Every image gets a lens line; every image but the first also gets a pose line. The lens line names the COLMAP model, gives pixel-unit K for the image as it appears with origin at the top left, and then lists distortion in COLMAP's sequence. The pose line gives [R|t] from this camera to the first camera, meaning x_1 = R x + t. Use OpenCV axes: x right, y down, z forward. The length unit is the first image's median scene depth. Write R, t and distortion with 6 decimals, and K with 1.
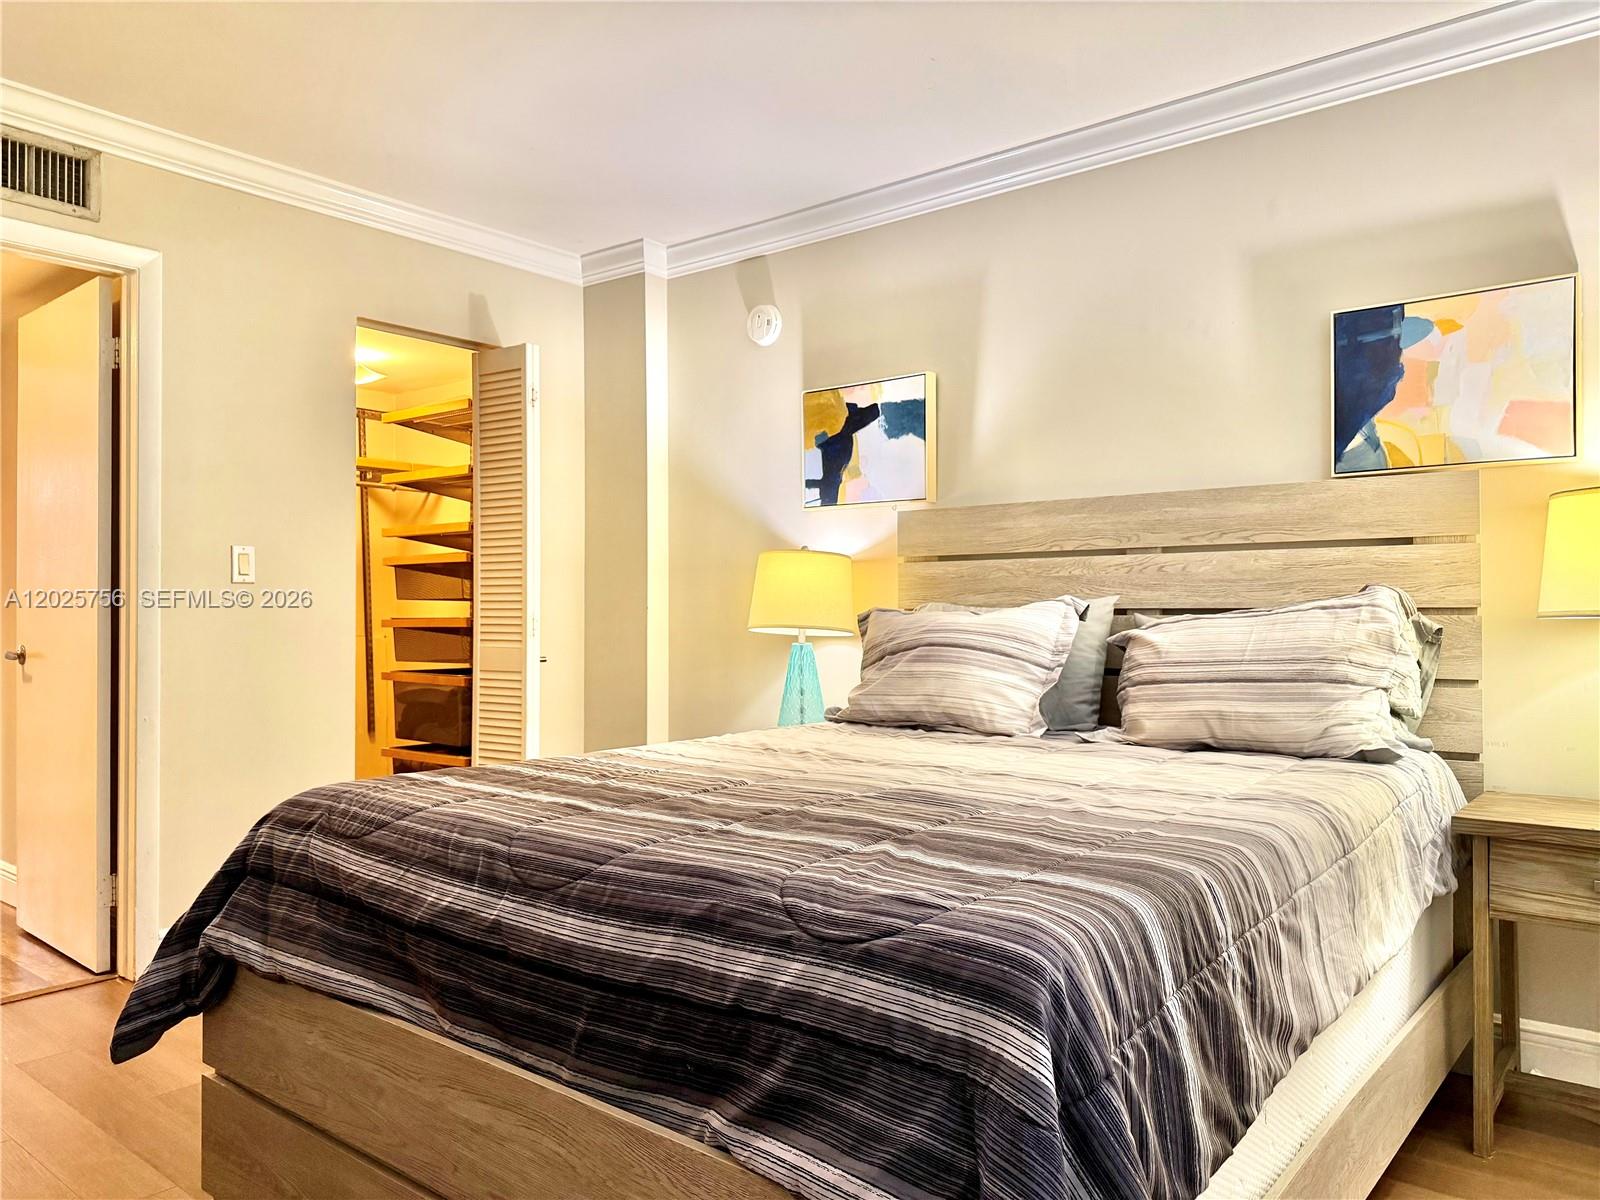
lens RADIAL K [[1128.8, 0, 807.7], [0, 1128.8, 607.6], [0, 0, 1]] dist [0.060409, -0.082279]
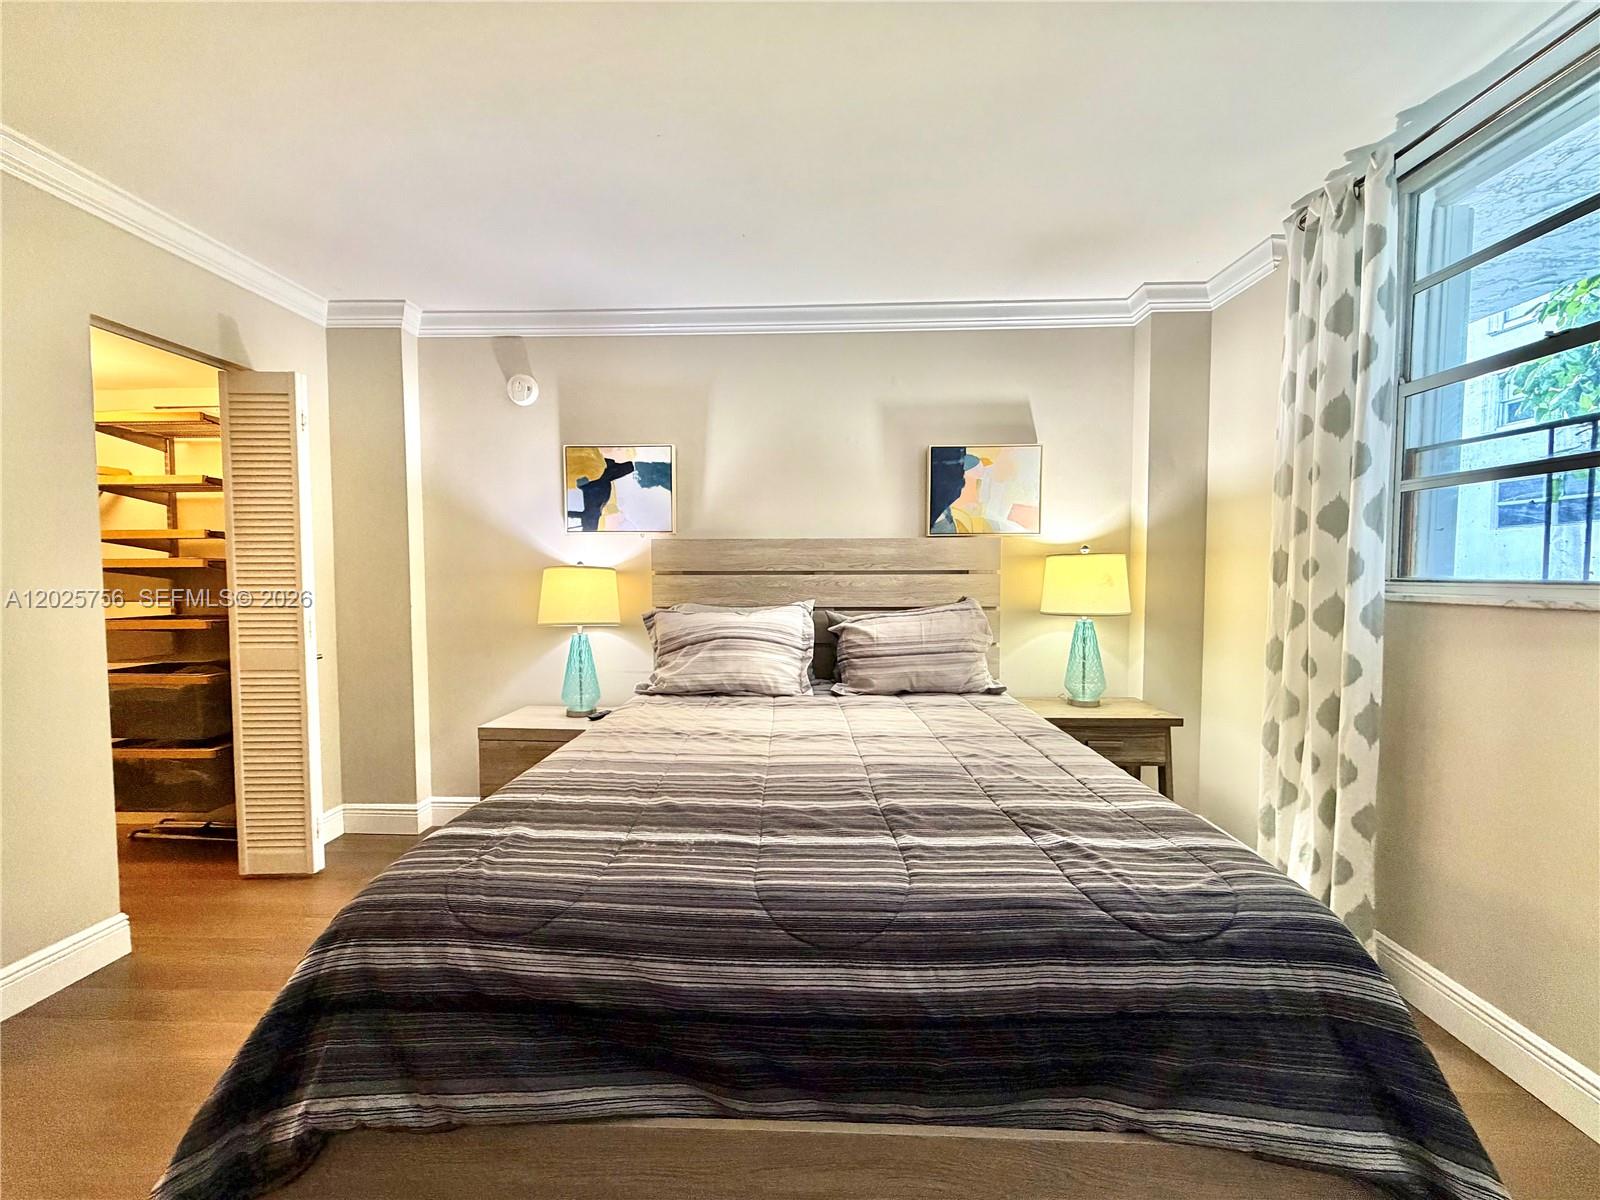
lens RADIAL K [[638.6, 0, 801.1], [0, 638.6, 600.9], [0, 0, 1]] dist [-0.001952, 0.000582]
pose [[0.801330, -0.028144, 0.597560, -0.332125], [-0.001022, 0.998827, 0.048413, -0.059846], [-0.598222, -0.039405, 0.800361, 0.295243]]
